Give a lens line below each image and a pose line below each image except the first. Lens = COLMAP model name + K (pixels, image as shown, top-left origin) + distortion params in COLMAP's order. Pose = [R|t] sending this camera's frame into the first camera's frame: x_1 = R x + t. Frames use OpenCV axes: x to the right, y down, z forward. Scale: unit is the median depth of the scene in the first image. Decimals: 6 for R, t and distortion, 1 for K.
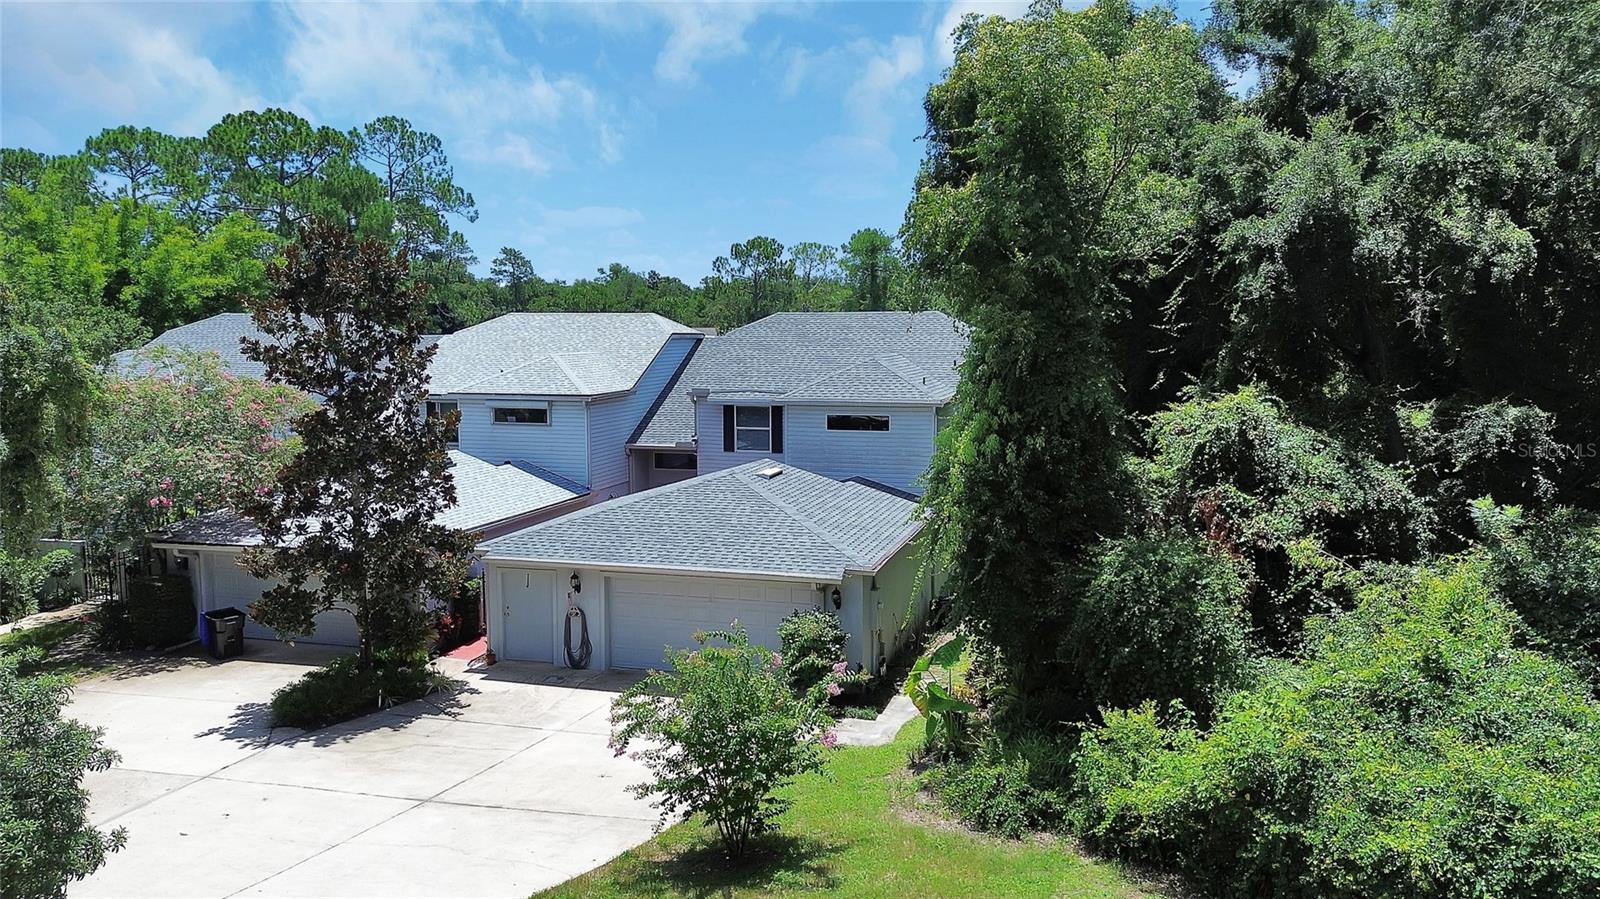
lens RADIAL K [[1185.8, 0, 802.3], [0, 1185.8, 454.7], [0, 0, 1]] dist [0.062842, -0.074466]
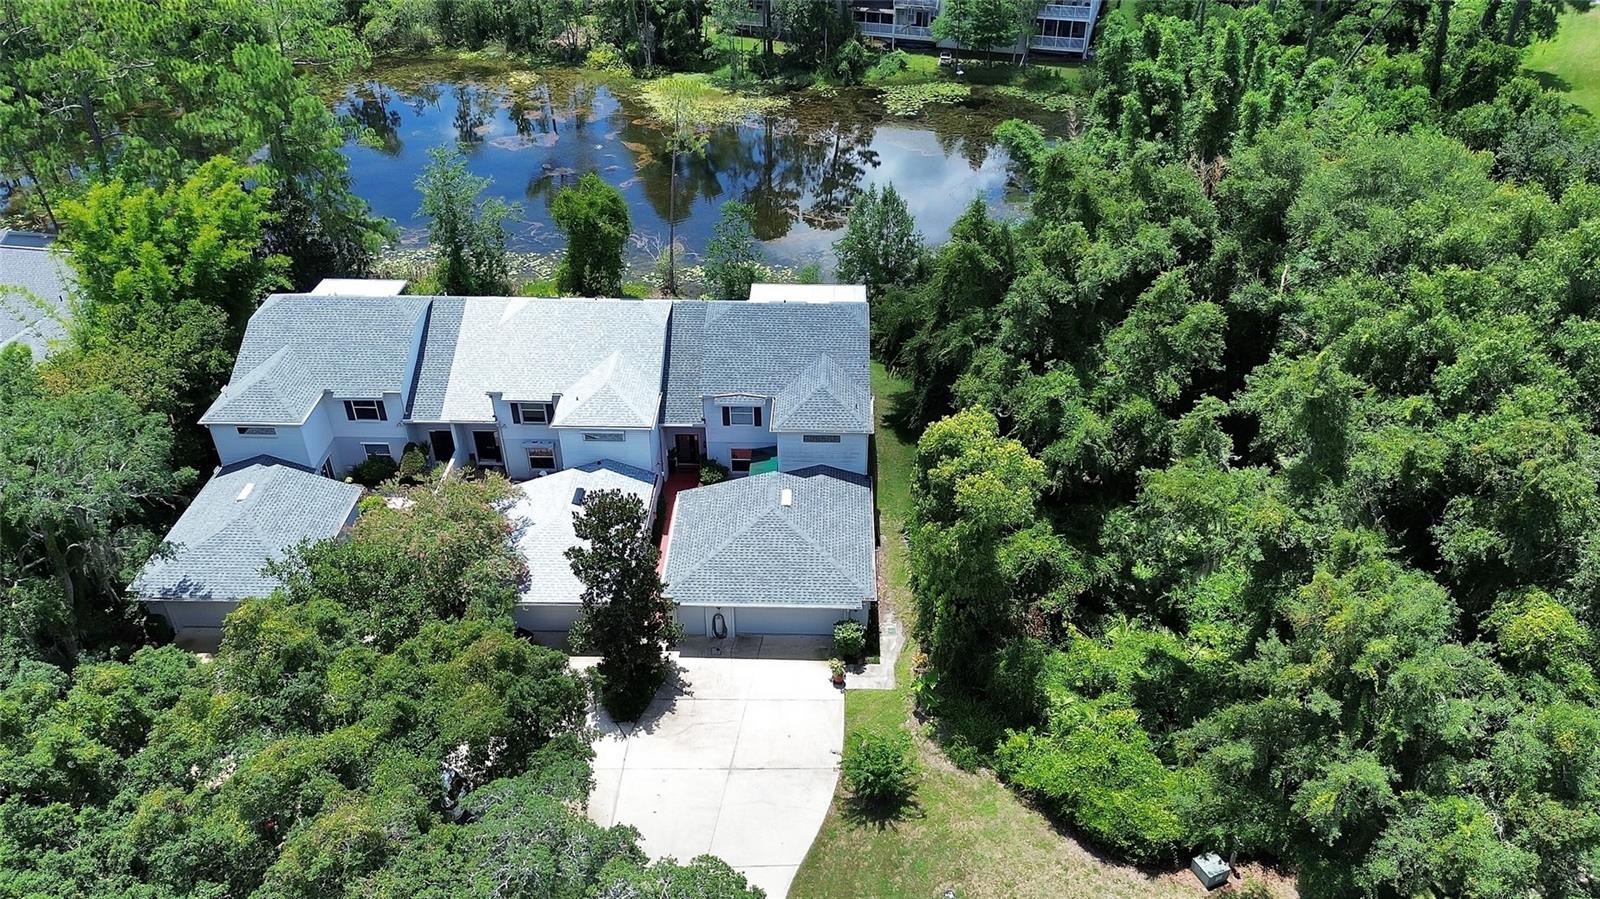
lens RADIAL K [[1185.8, 0, 802.3], [0, 1185.8, 454.7], [0, 0, 1]] dist [0.062842, -0.074466]
pose [[0.967824, -0.145435, 0.205344, -0.593376], [0.028162, 0.873534, 0.485949, -1.489517], [-0.250049, -0.464530, 0.849522, -0.828445]]
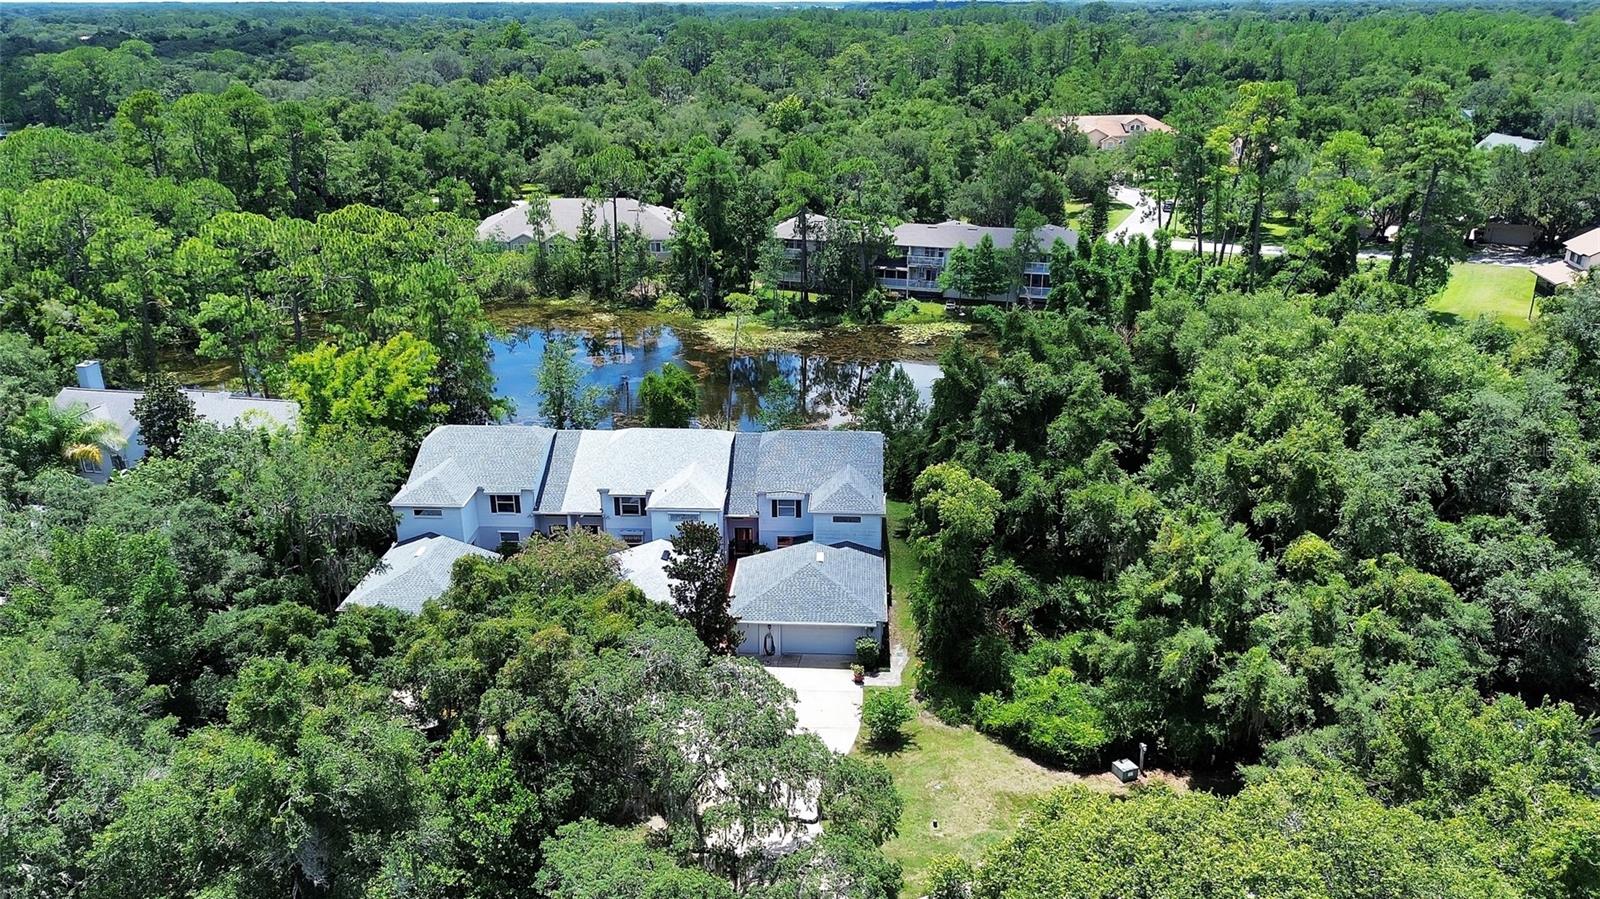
lens RADIAL K [[1185.8, 0, 802.3], [0, 1185.8, 454.7], [0, 0, 1]] dist [0.062842, -0.074466]
pose [[0.973620, -0.086553, 0.211124, -0.901830], [0.027830, 0.963400, 0.266619, -1.348982], [-0.226474, -0.253710, 0.940394, -1.968535]]
